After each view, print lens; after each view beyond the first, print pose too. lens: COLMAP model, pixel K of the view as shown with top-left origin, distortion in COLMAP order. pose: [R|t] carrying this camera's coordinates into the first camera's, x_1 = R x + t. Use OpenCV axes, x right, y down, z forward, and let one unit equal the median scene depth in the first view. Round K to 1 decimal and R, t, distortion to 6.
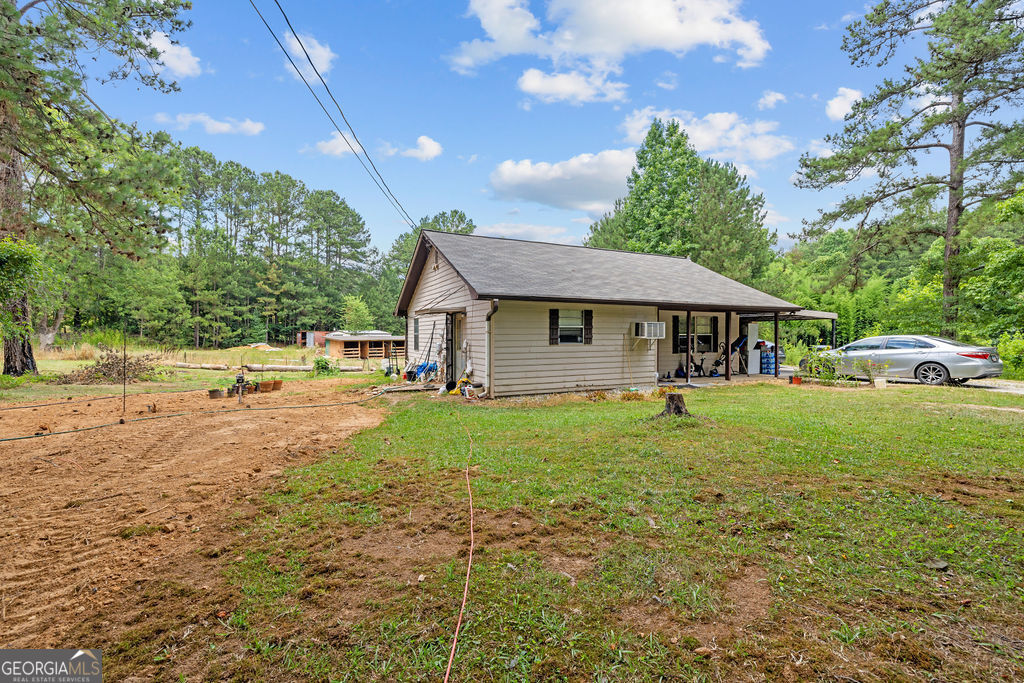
lens RADIAL K [[435.8, 0, 514.5], [0, 435.8, 341.3], [0, 0, 1]] dist [-0.000332, -0.000092]
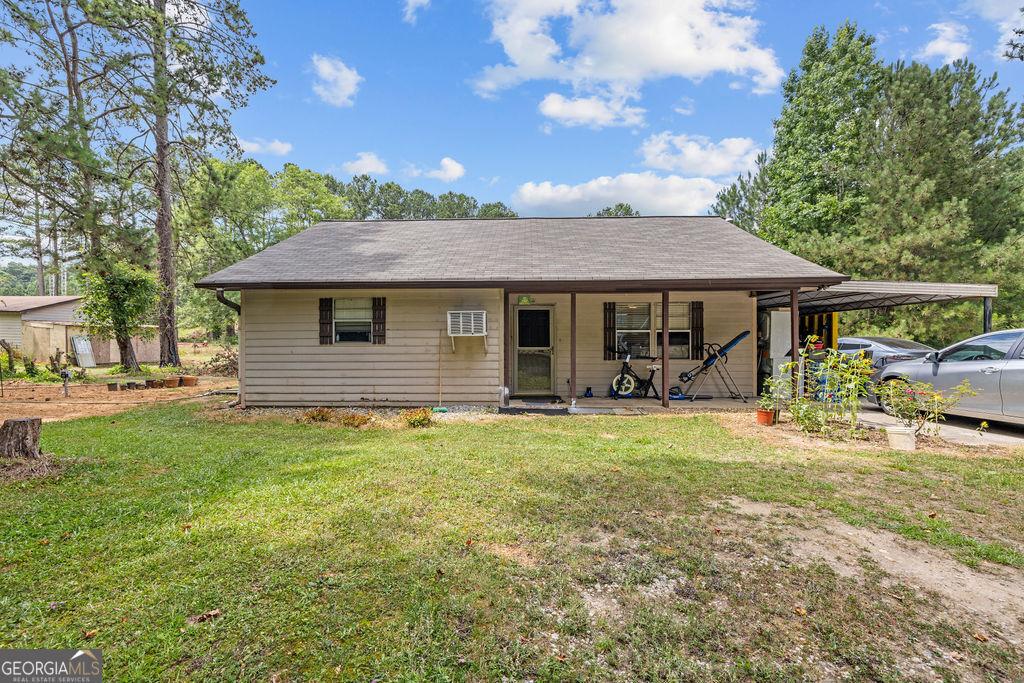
lens RADIAL K [[435.8, 0, 511.6], [0, 435.8, 342.8], [0, 0, 1]] dist [-0.000332, -0.000092]
pose [[0.883932, 0.002550, -0.467609, 0.262900], [-0.003769, 0.999991, -0.001672, 0.001883], [0.467600, 0.003240, 0.883934, 0.167460]]
